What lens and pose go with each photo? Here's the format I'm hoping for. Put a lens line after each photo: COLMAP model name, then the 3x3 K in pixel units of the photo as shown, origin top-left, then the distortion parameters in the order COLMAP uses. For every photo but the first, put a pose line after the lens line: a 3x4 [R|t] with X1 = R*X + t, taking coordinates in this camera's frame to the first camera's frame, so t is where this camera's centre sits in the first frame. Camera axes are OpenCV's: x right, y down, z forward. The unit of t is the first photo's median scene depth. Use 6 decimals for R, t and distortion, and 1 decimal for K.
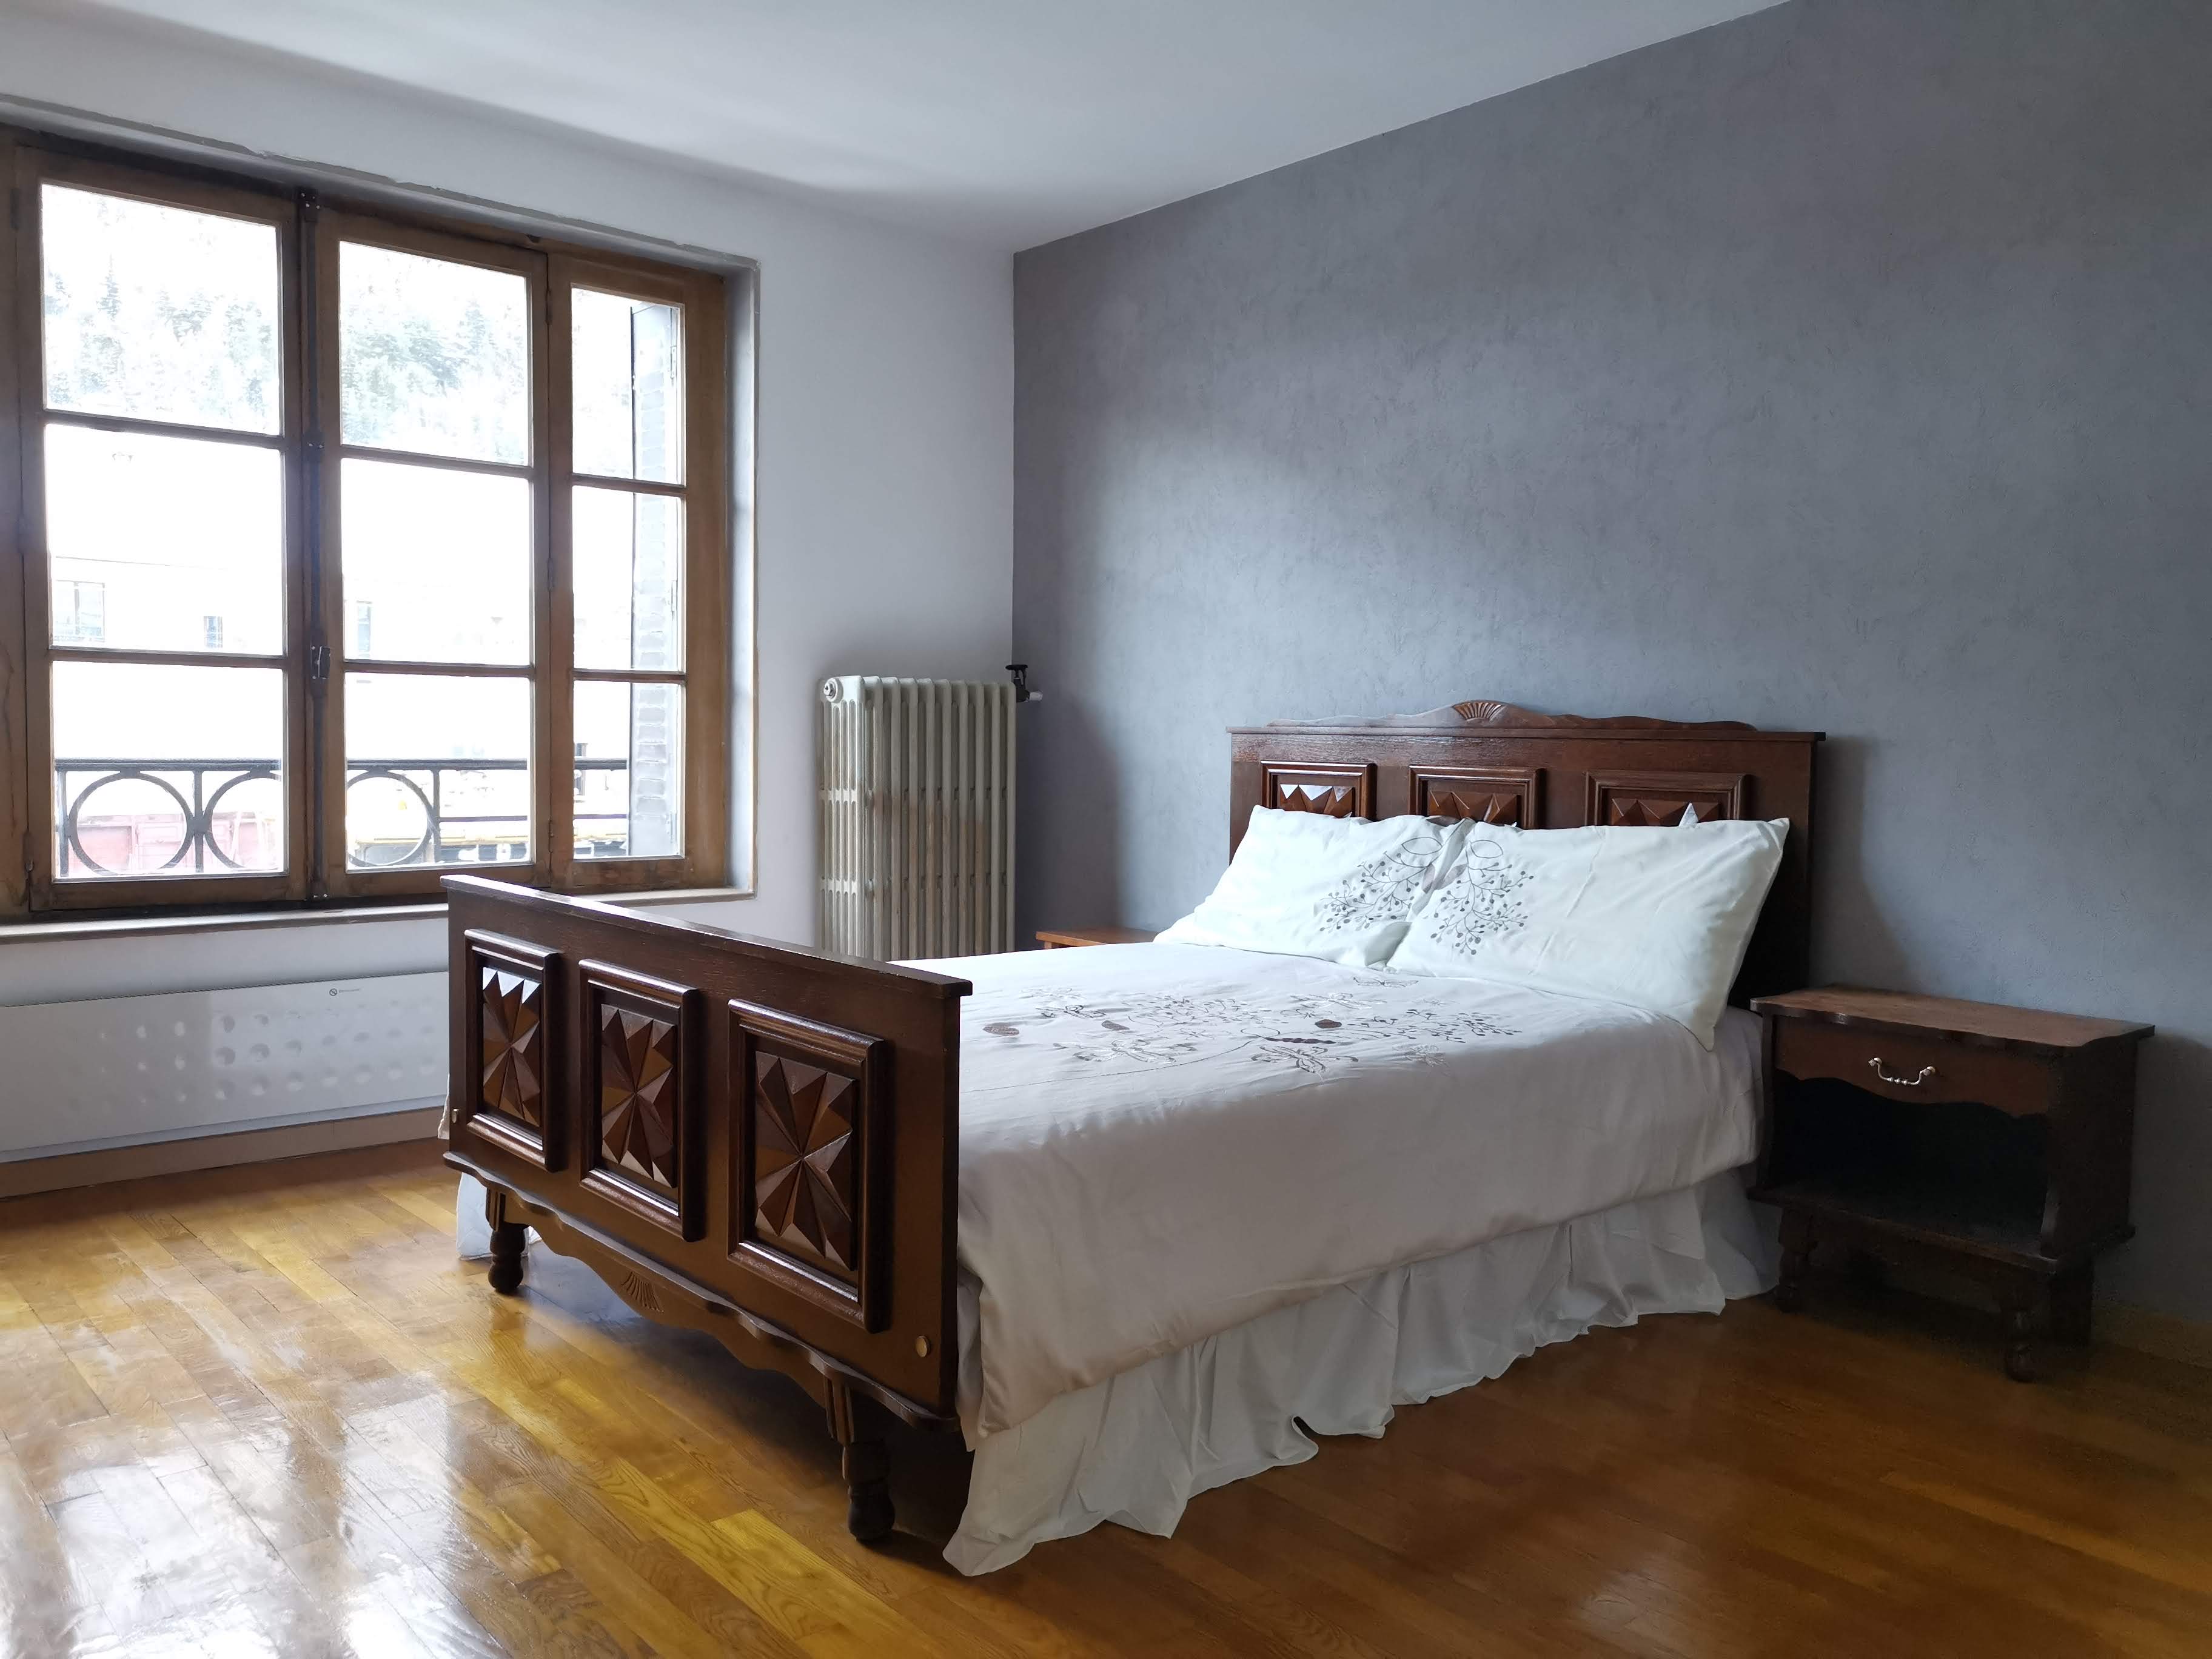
lens RADIAL K [[1695.0, 0, 1106.0], [0, 1695.0, 829.5], [0, 0, 1]] dist [0.074324, -0.084677]
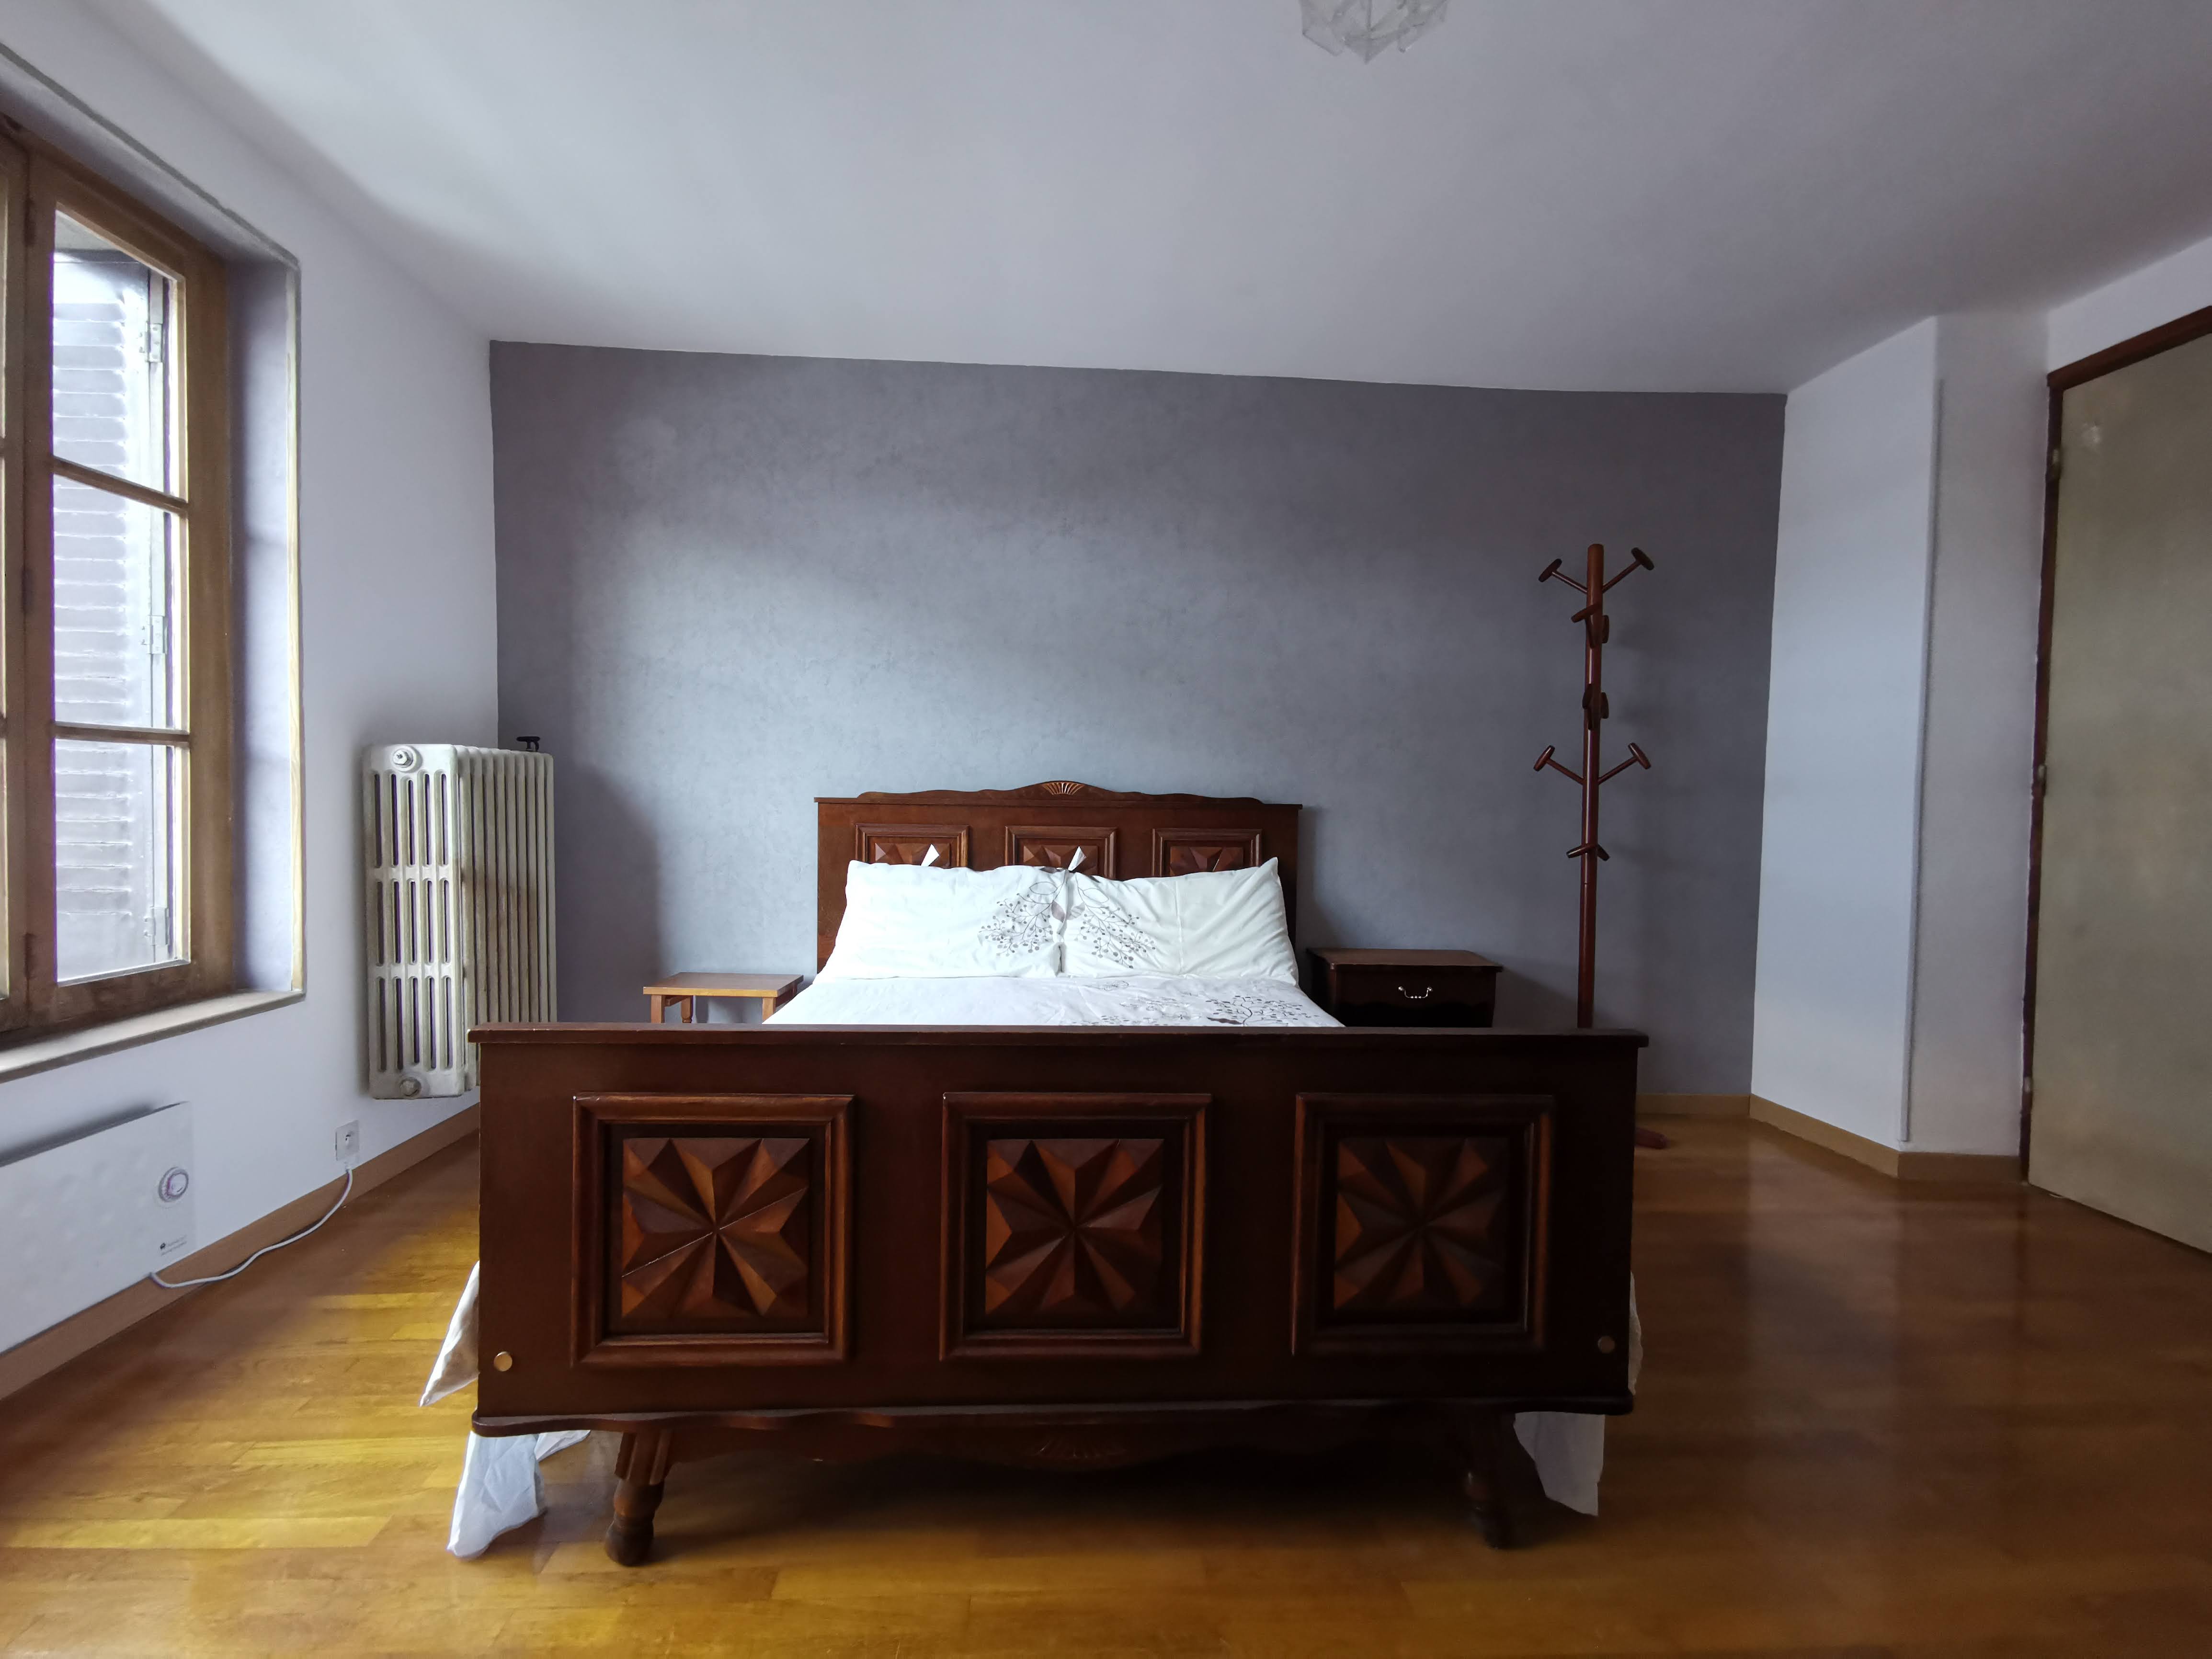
lens RADIAL K [[1043.8, 0, 1118.4], [0, 1043.8, 840.0], [0, 0, 1]] dist [0.004180, 0.001314]
pose [[0.612335, -0.036379, 0.789761, -0.457264], [0.041250, 0.999050, 0.014036, -0.037011], [-0.789521, 0.023983, 0.613254, 0.429617]]
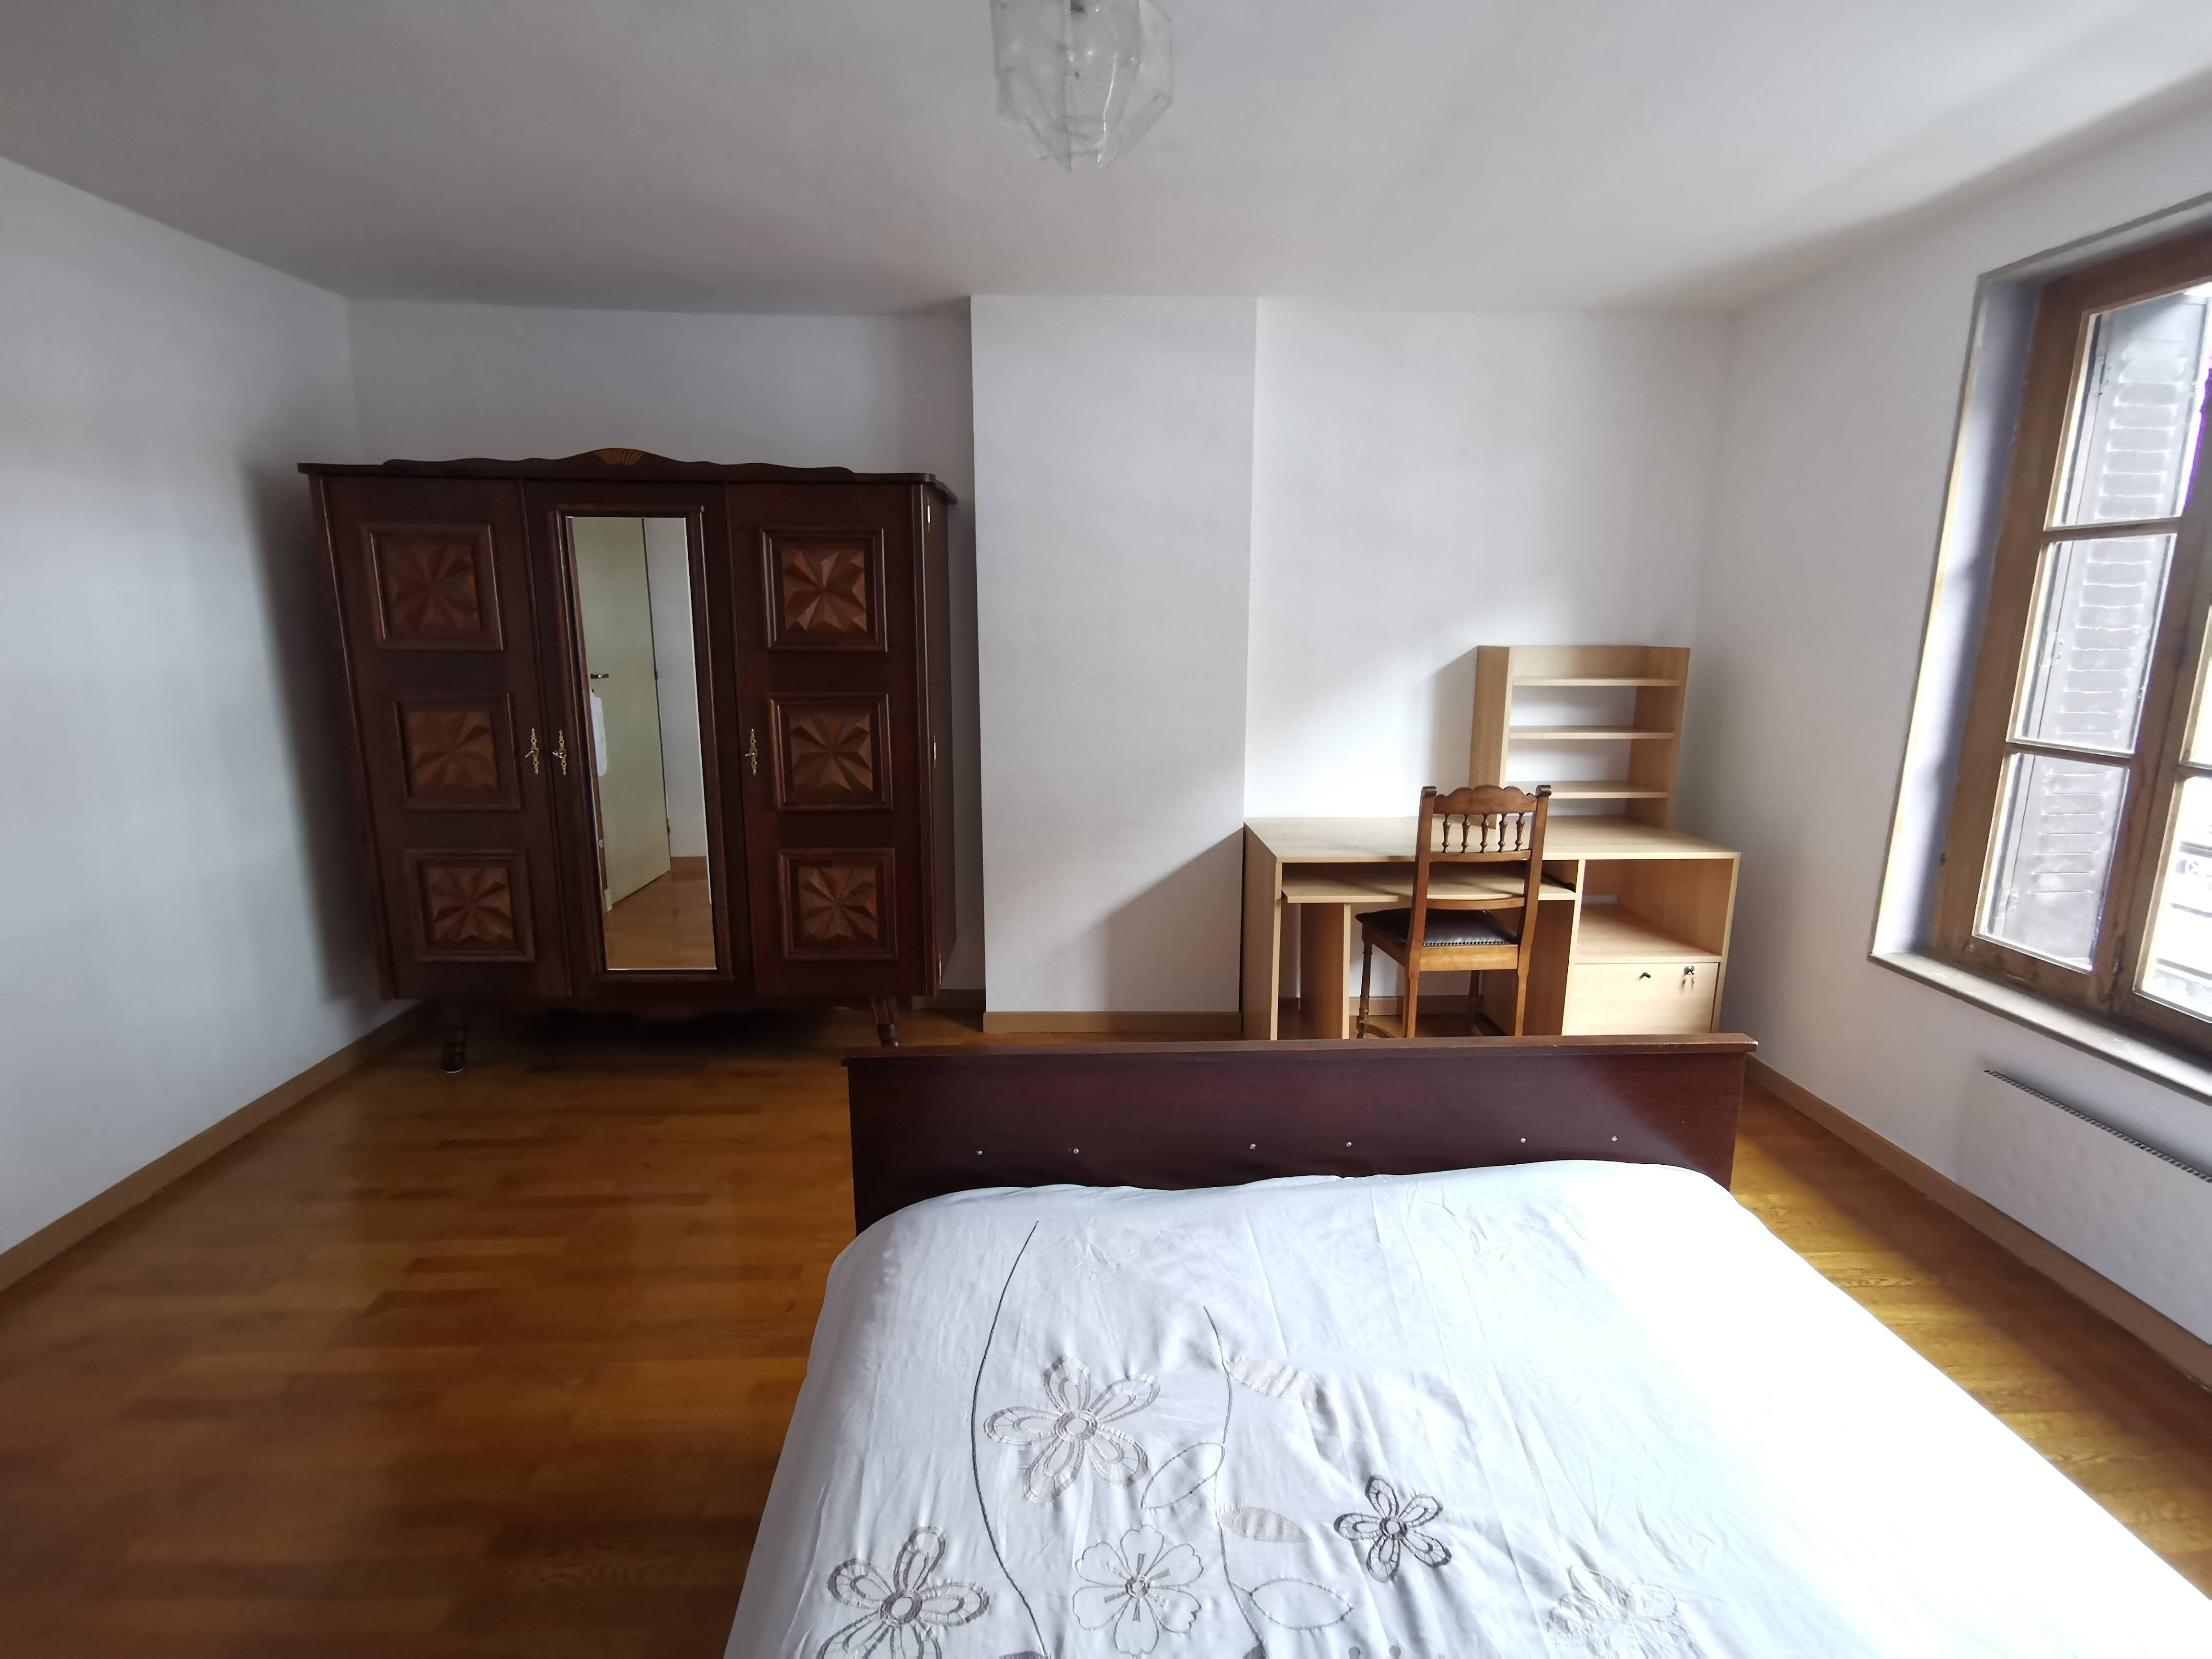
lens RADIAL K [[1046.7, 0, 1091.5], [0, 1046.7, 831.9], [0, 0, 1]] dist [0.004606, 0.000622]
pose [[-0.633644, 0.130954, -0.762461, 0.230098], [-0.059135, 0.974487, 0.216514, -0.154313], [0.771362, 0.182281, -0.609734, 0.866148]]
